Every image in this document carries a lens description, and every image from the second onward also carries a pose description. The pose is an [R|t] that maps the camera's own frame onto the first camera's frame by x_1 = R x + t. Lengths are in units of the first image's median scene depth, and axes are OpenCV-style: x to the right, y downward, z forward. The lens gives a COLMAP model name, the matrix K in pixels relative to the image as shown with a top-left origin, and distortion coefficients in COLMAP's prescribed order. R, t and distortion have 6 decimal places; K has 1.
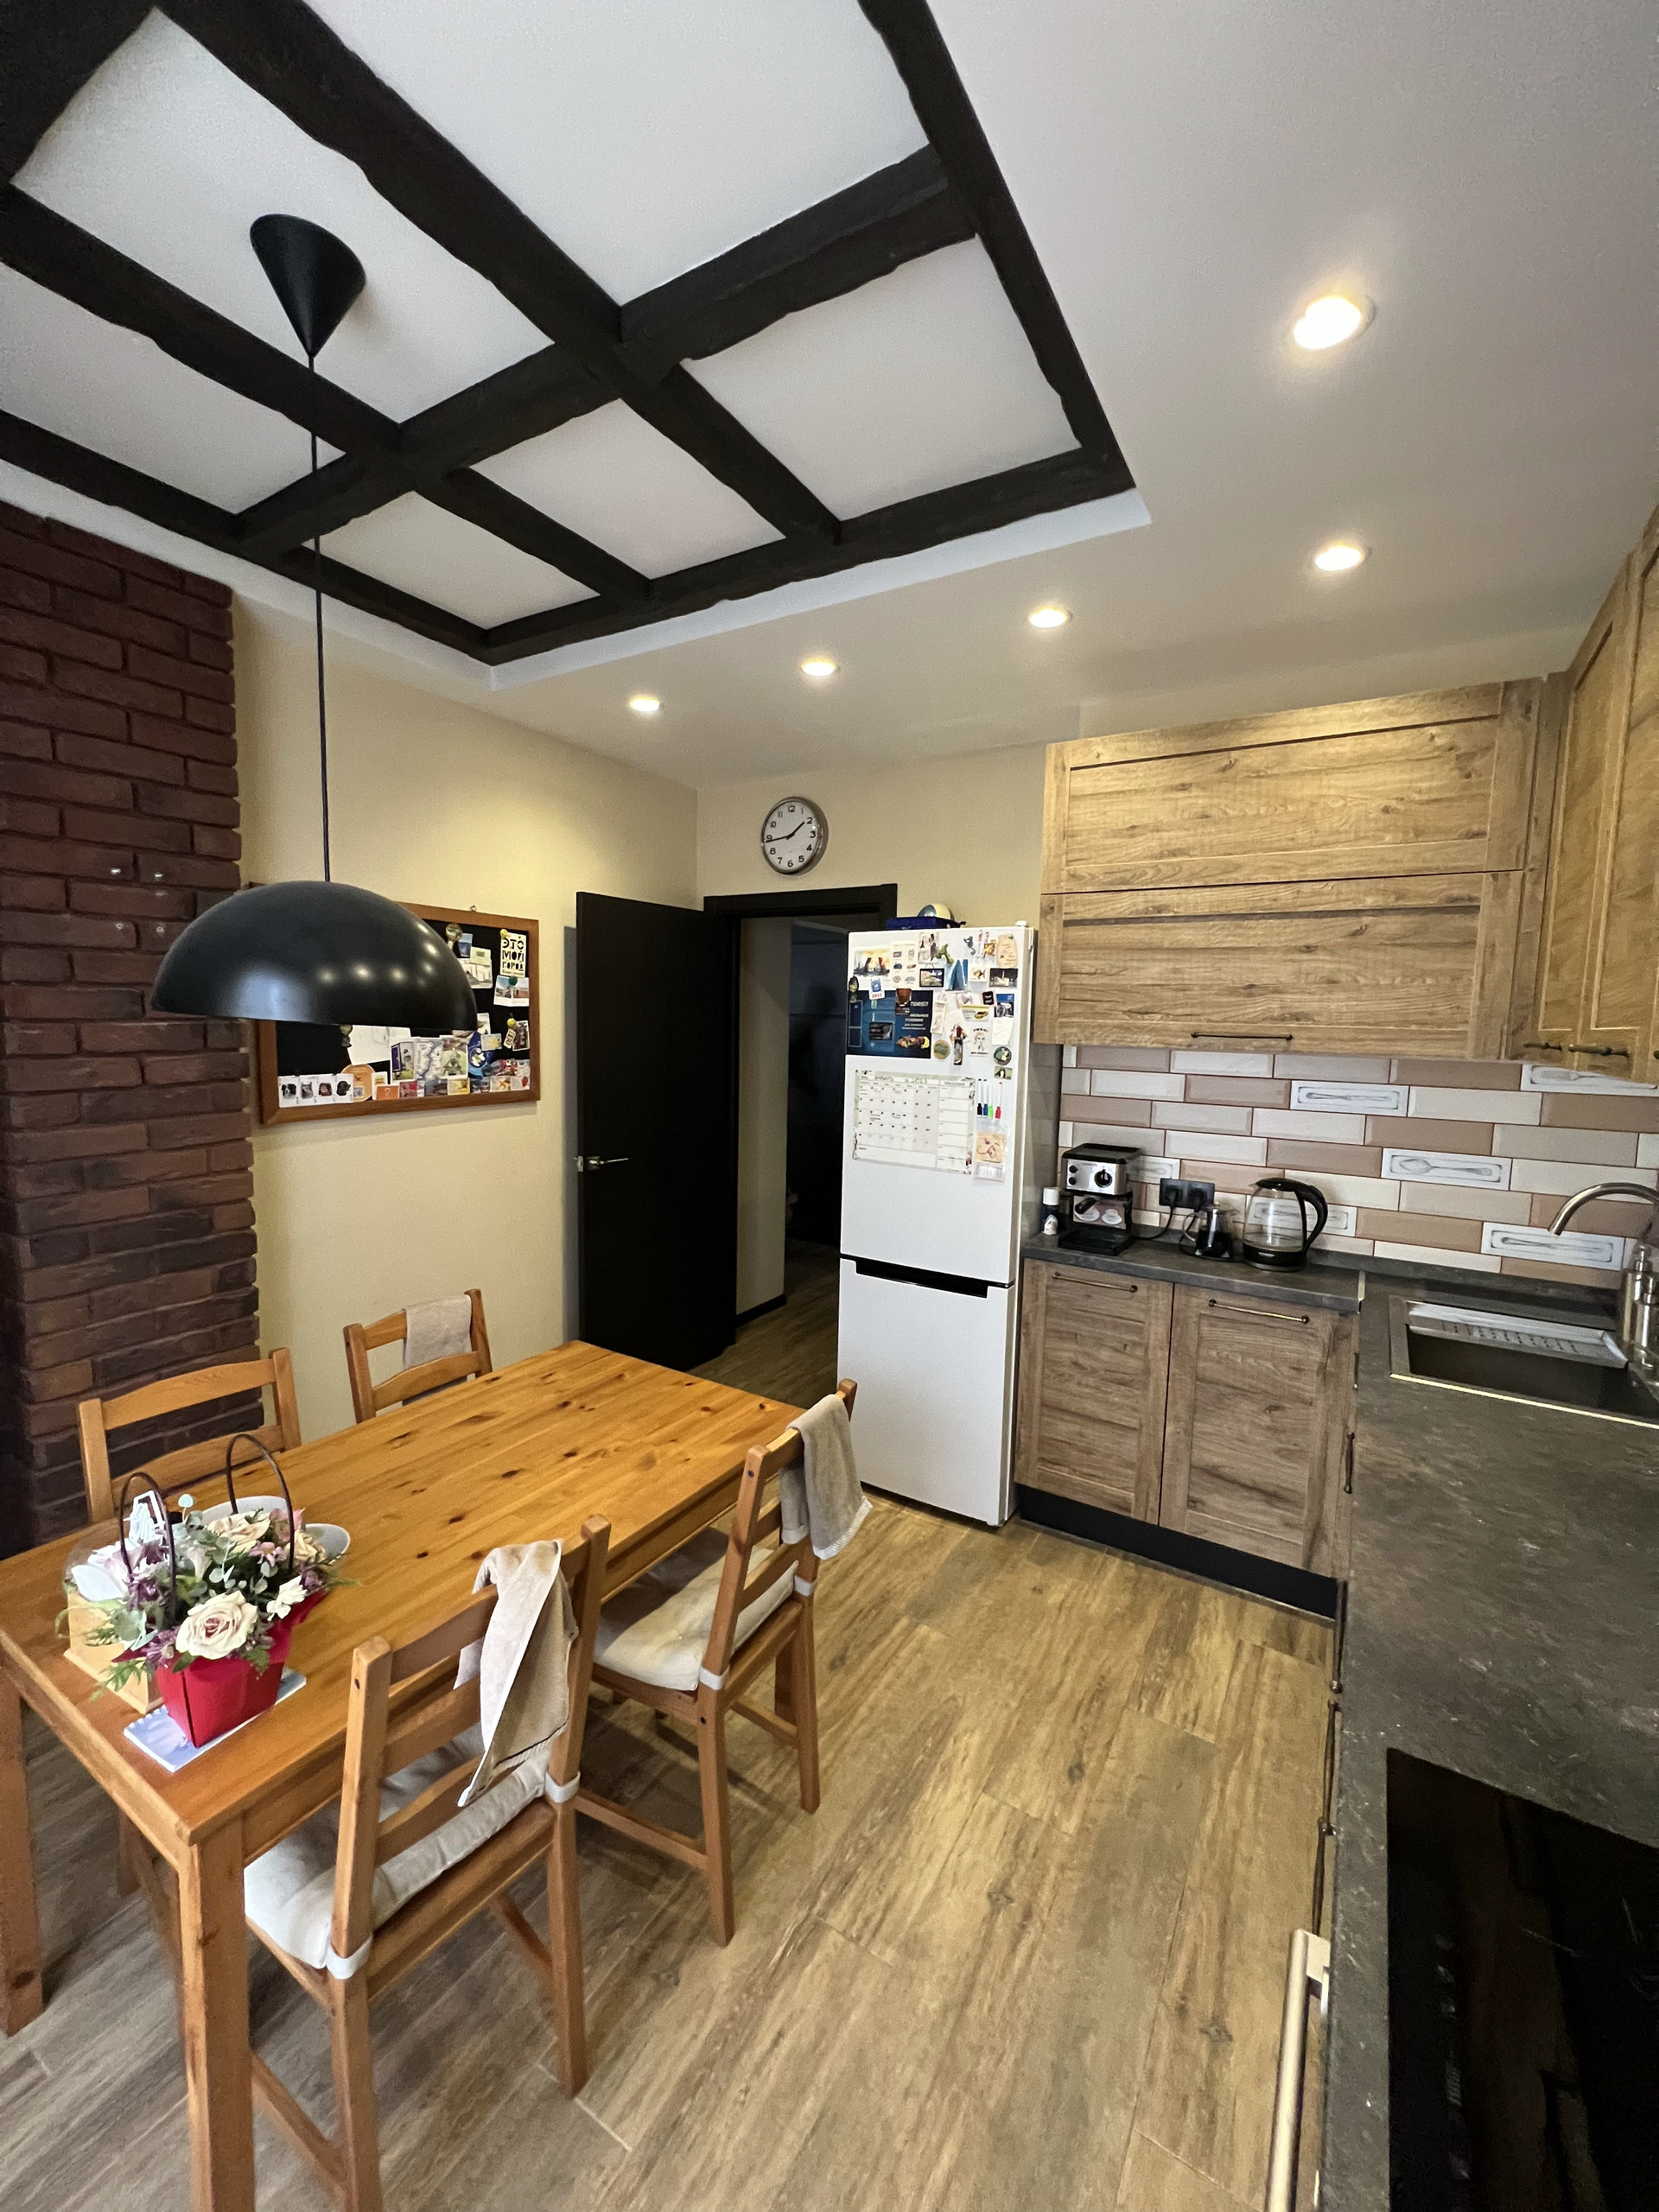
lens RADIAL K [[880.8, 0, 826.8], [0, 880.8, 1107.3], [0, 0, 1]] dist [-0.001845, 0.000224]
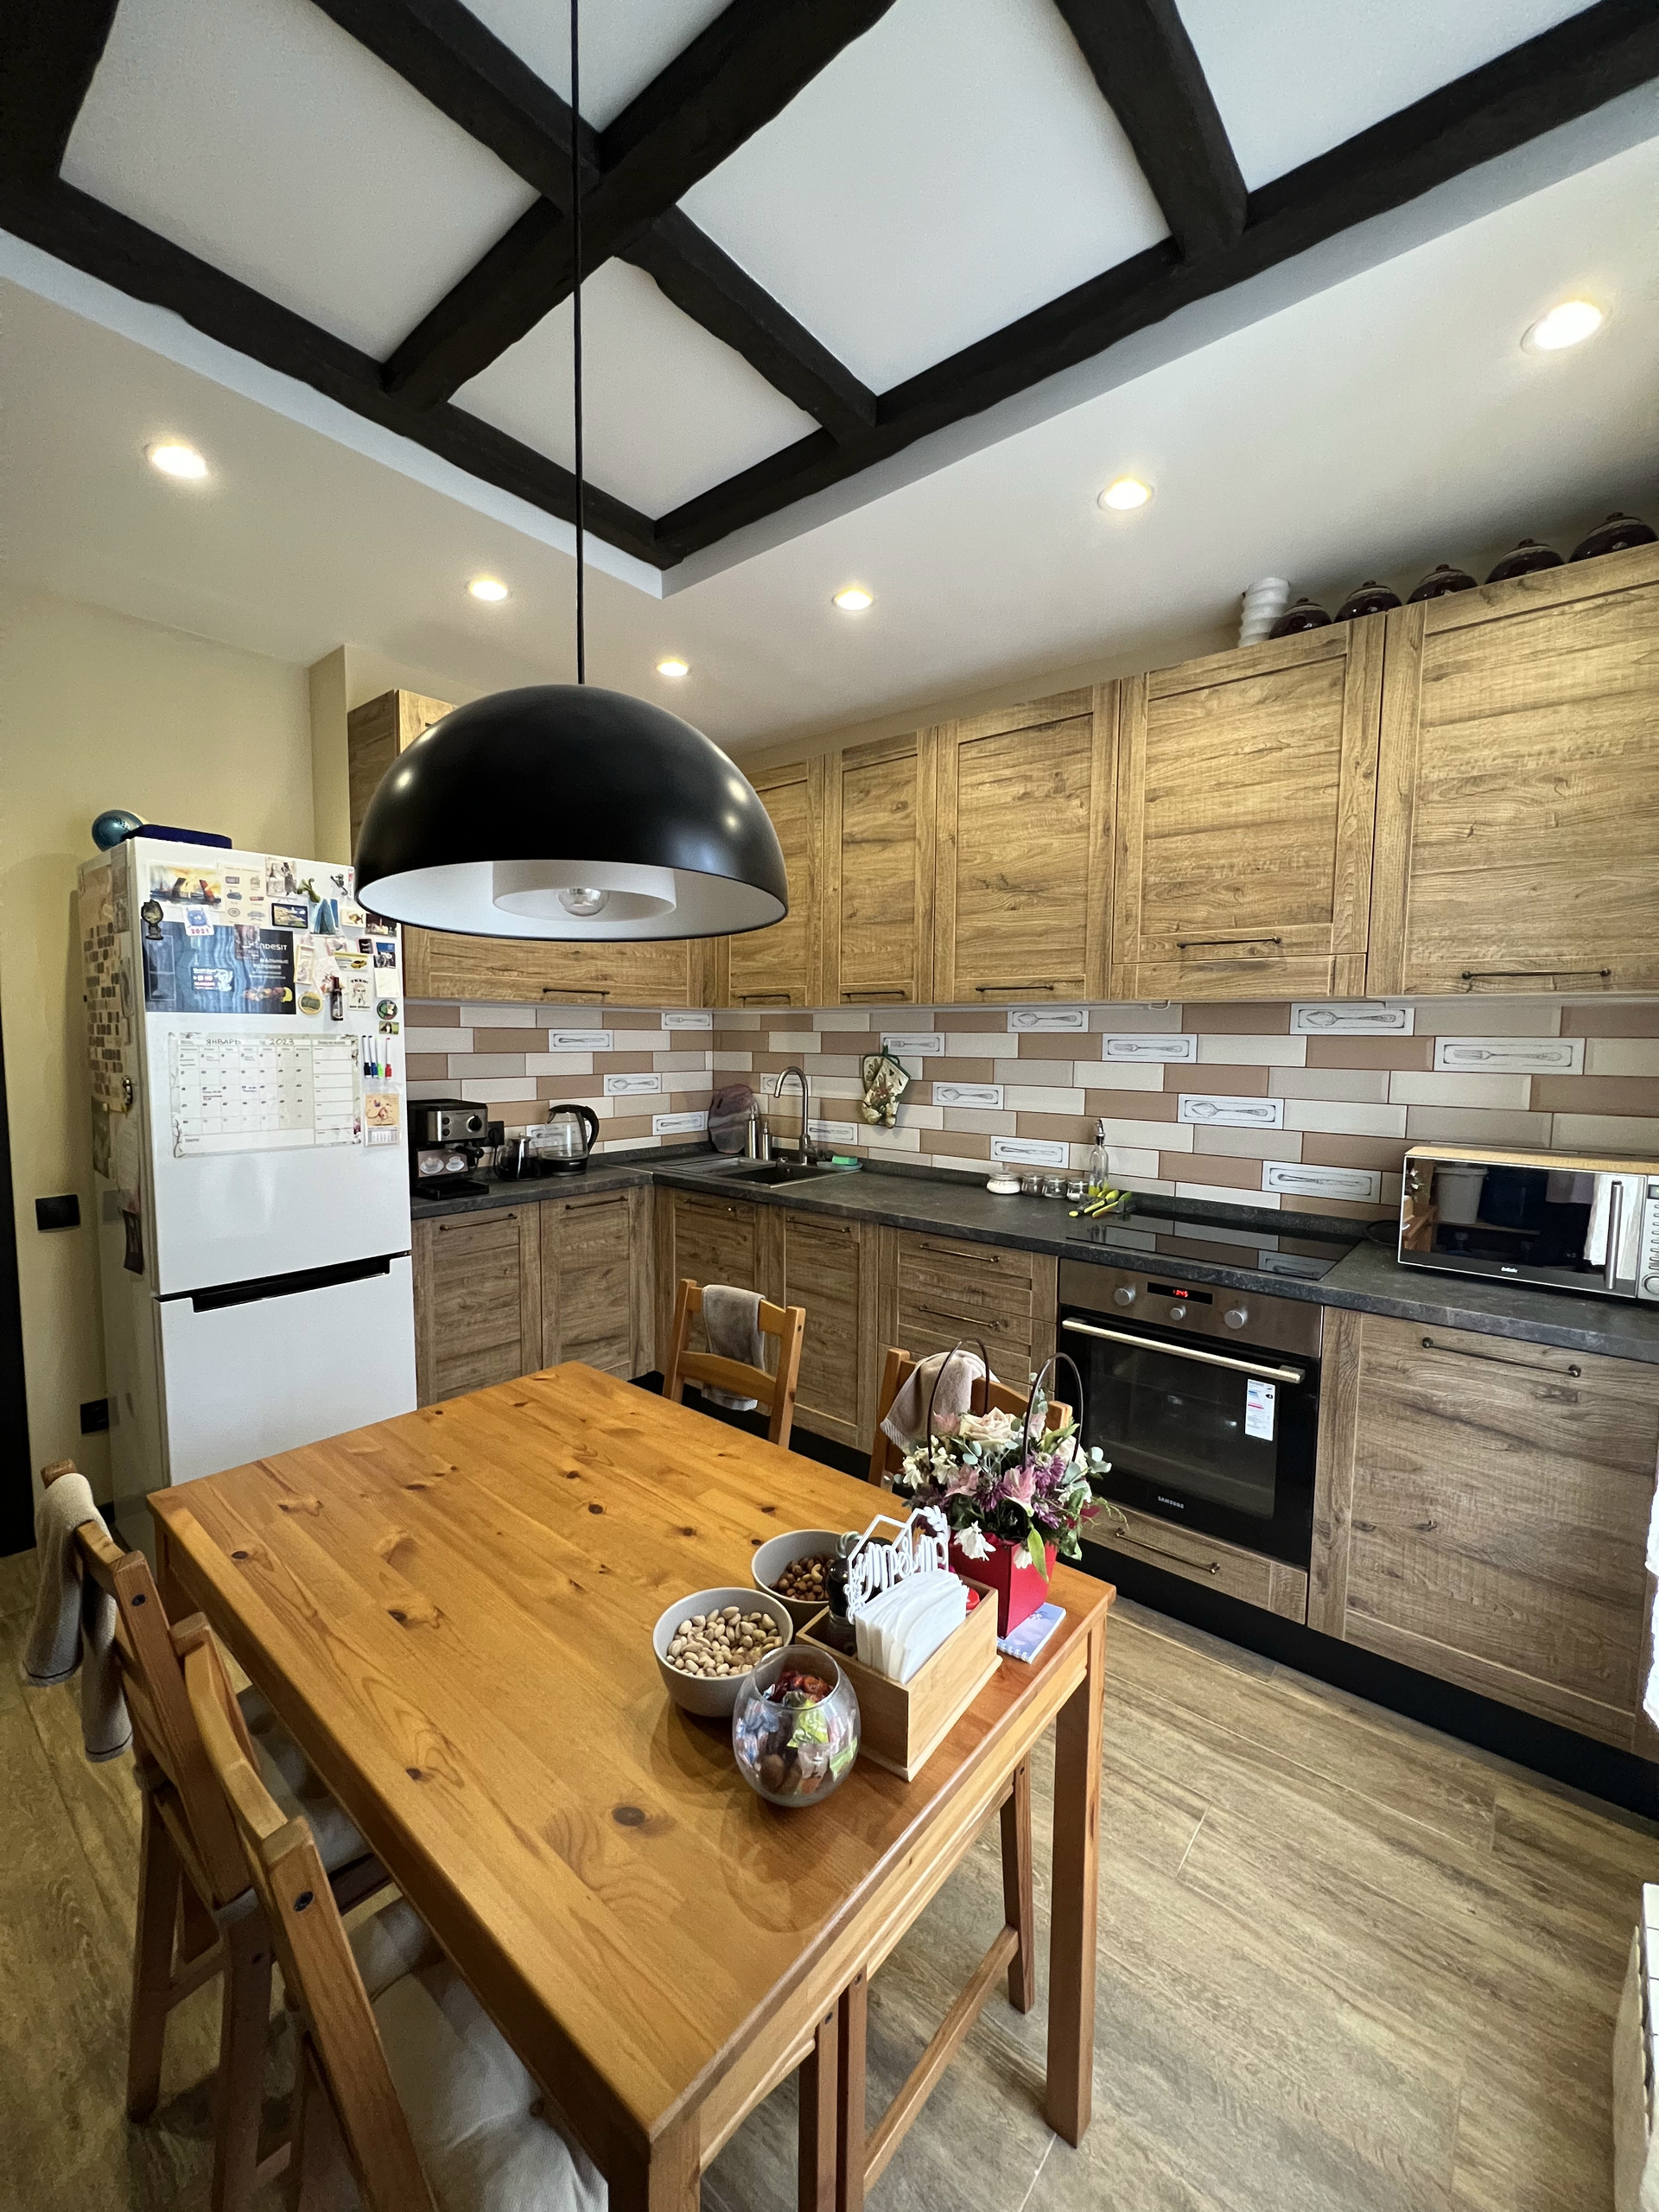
lens RADIAL K [[880.8, 0, 838.3], [0, 880.8, 1105.6], [0, 0, 1]] dist [-0.001845, 0.000224]
pose [[0.139784, -0.102518, 0.984861, -0.665480], [0.095991, 0.991344, 0.089568, 0.004986], [-0.985518, 0.082017, 0.148415, 0.398021]]
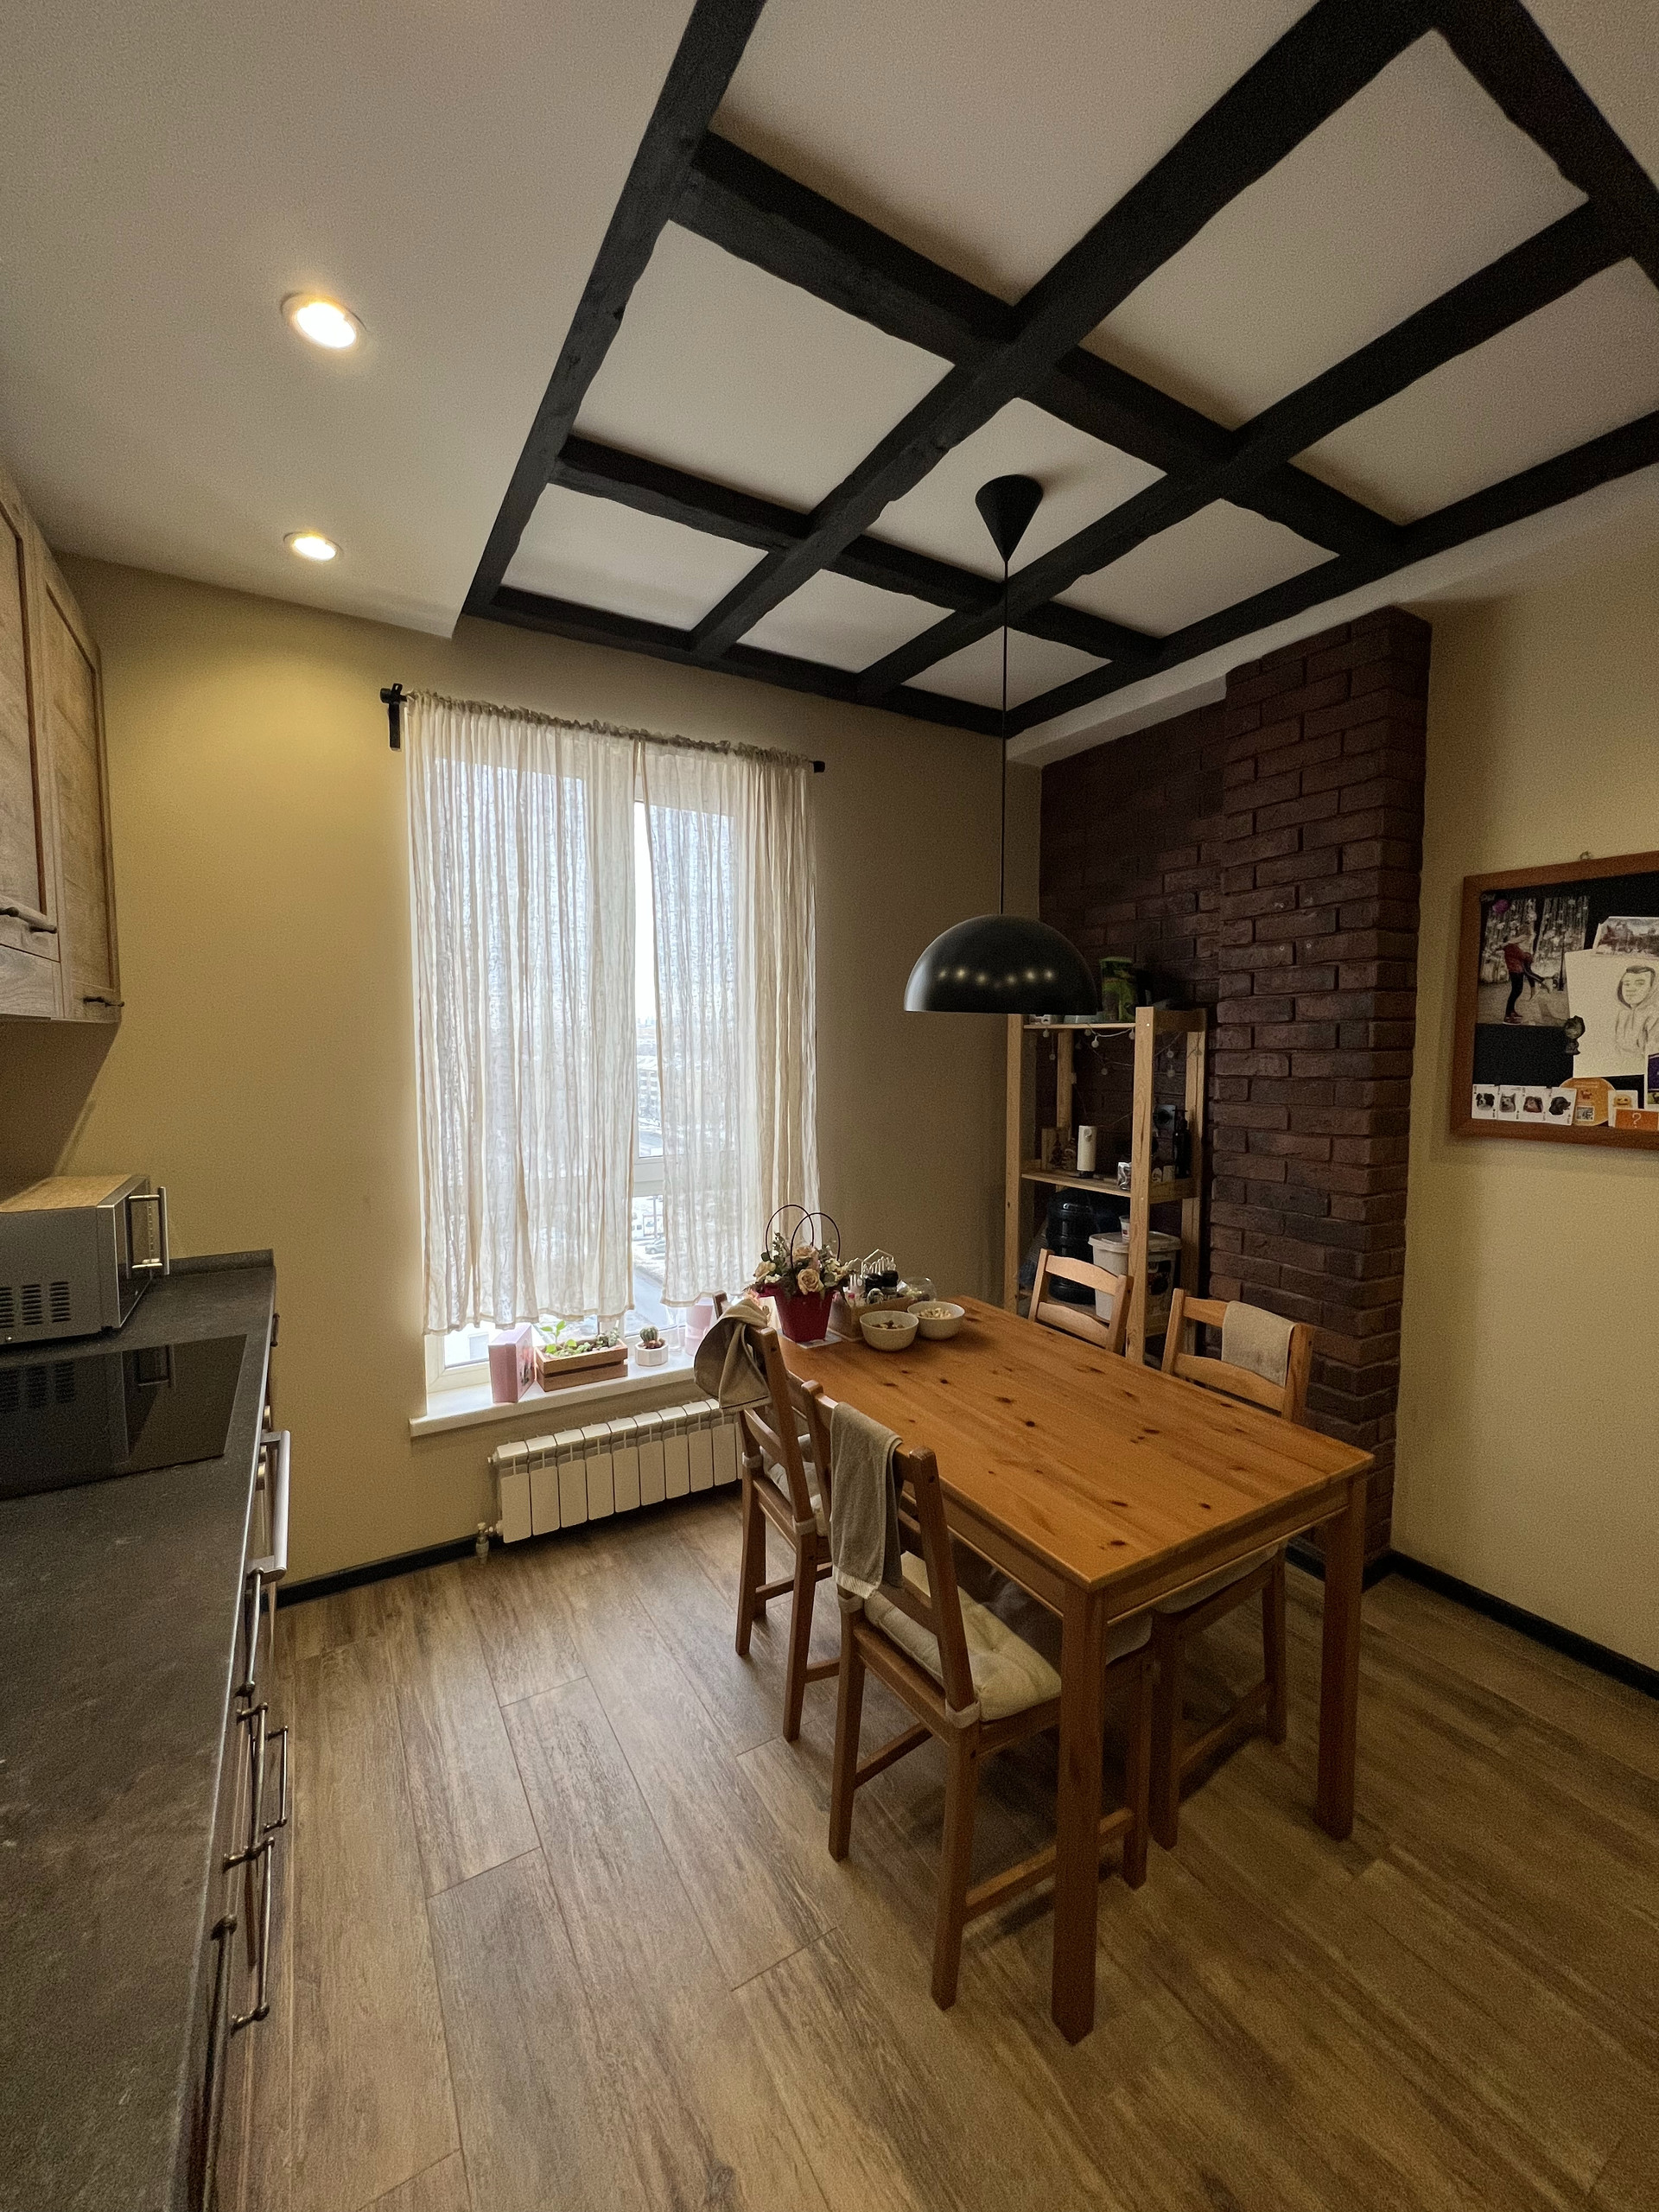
lens RADIAL K [[880.8, 0, 830.4], [0, 880.8, 1093.6], [0, 0, 1]] dist [-0.001845, 0.000224]
pose [[-0.462356, 0.034296, -0.886031, 0.460850], [-0.101970, 0.990566, 0.091553, -0.038300], [0.880811, 0.132678, -0.454497, 0.779043]]
